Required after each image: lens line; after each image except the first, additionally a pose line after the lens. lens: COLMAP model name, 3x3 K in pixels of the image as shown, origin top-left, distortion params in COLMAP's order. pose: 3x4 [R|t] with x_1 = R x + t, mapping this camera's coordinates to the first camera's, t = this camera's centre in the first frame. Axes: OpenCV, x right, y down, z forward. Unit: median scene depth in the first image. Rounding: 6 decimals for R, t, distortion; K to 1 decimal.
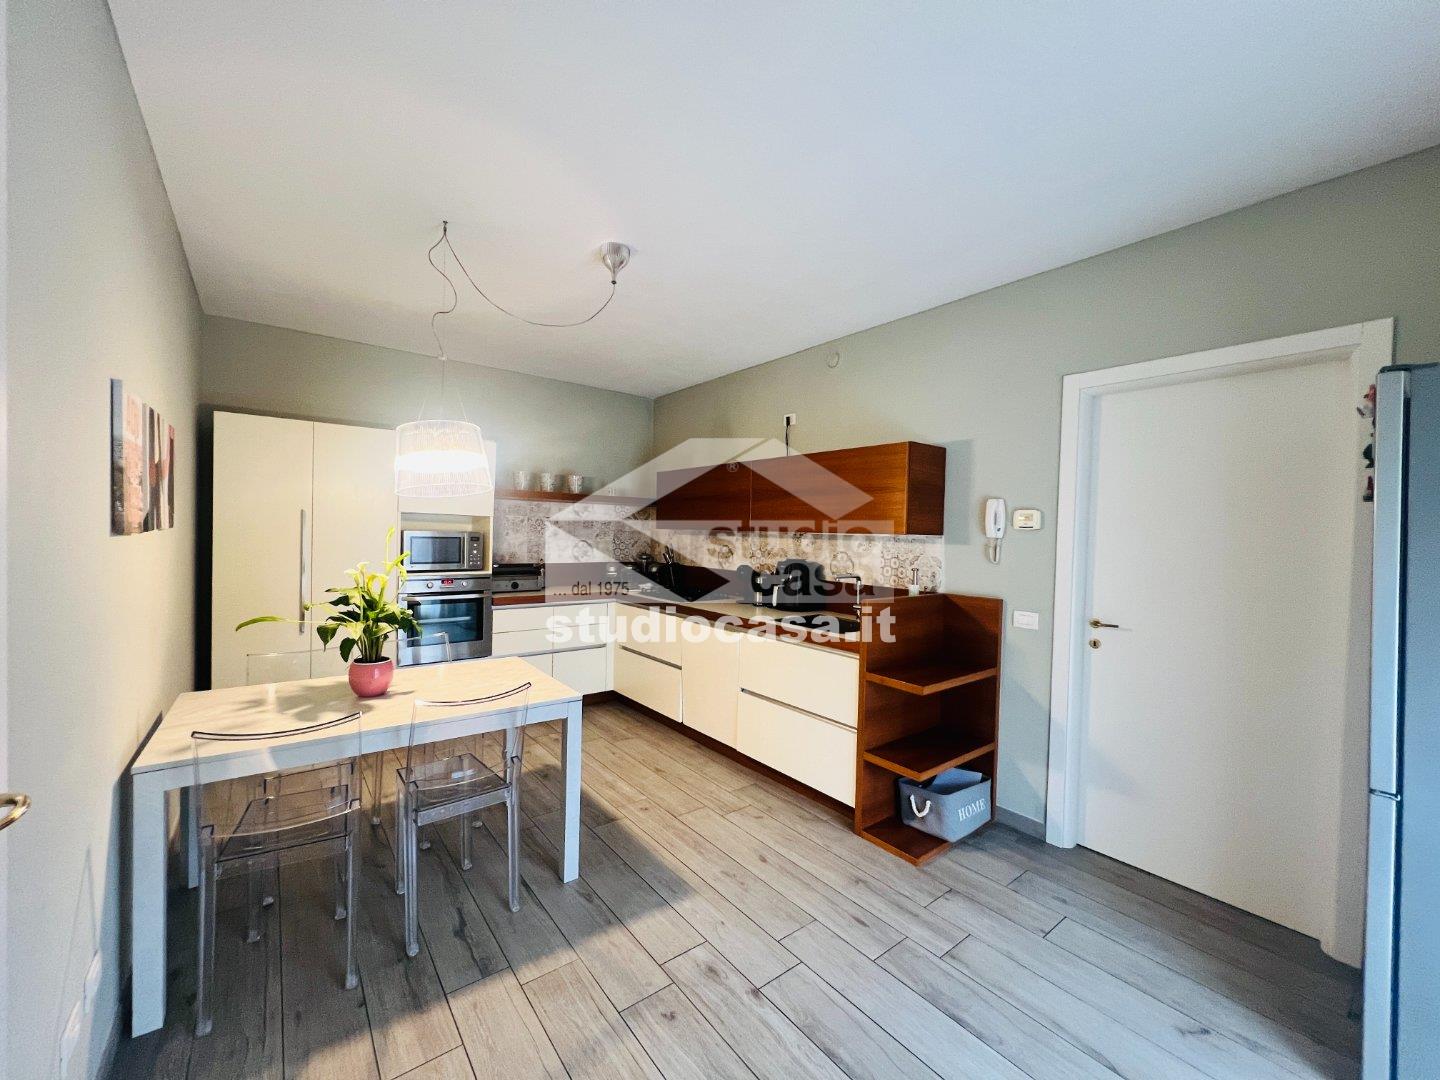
lens RADIAL K [[576.7, 0, 718.8], [0, 576.7, 536.8], [0, 0, 1]] dist [-0.003868, 0.001721]
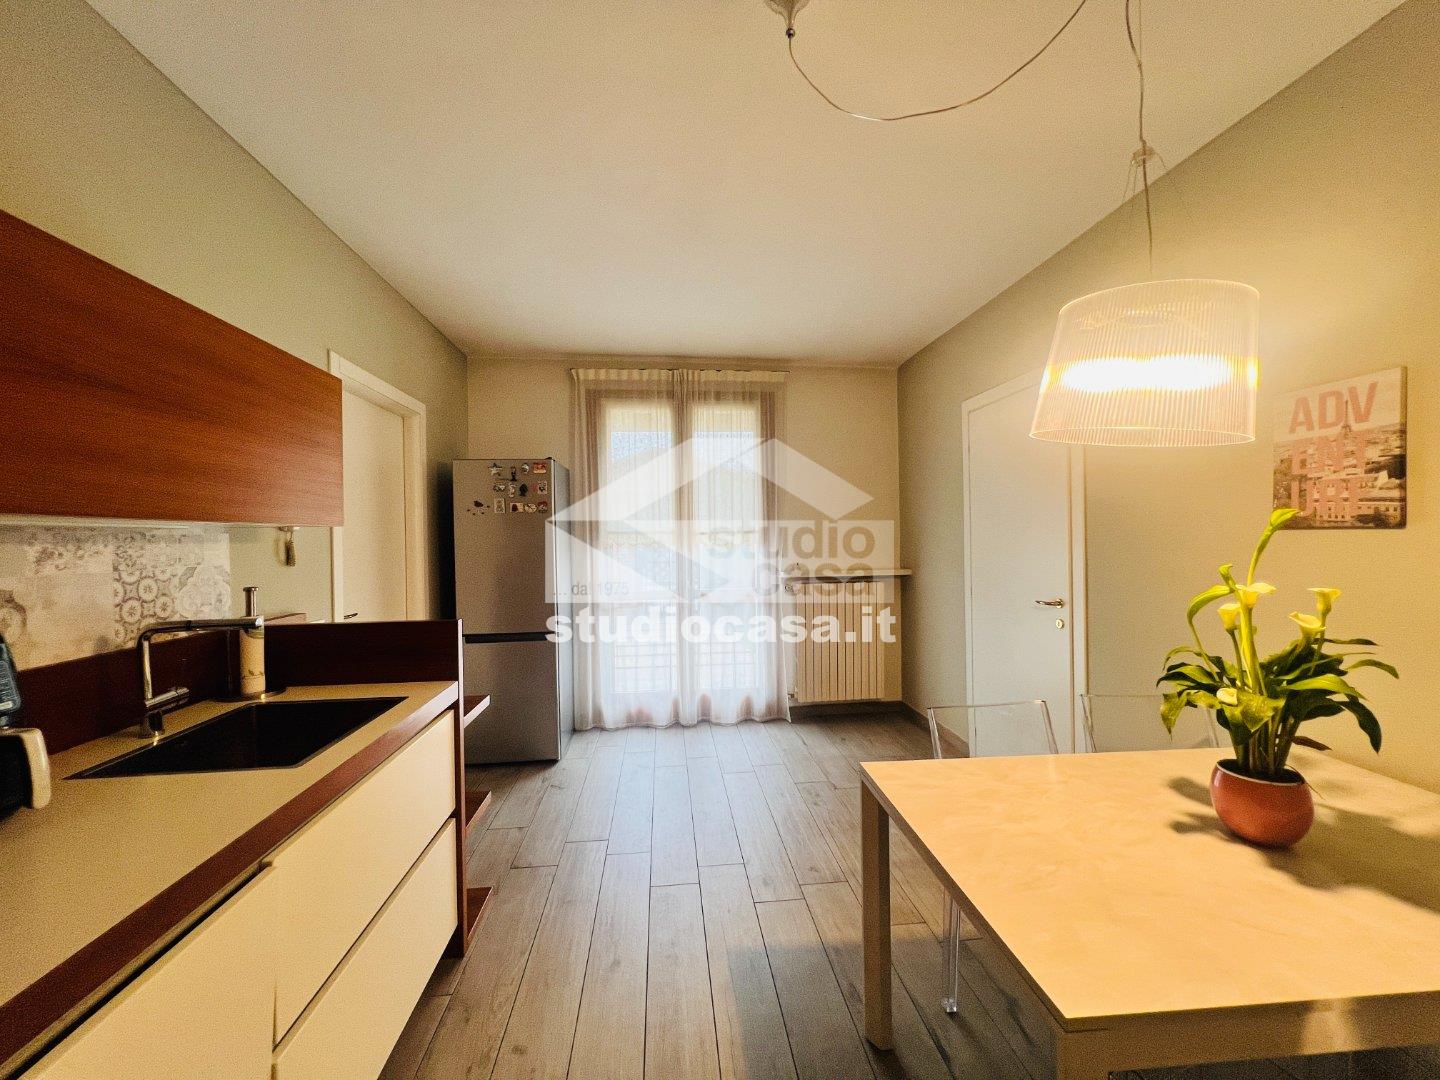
lens RADIAL K [[576.7, 0, 717.9], [0, 576.7, 539.0], [0, 0, 1]] dist [-0.003868, 0.001721]
pose [[-0.843822, -0.013476, 0.536453, -0.334496], [0.000936, 0.999646, 0.026584, -0.006033], [-0.536622, 0.022935, -0.843511, 1.210410]]
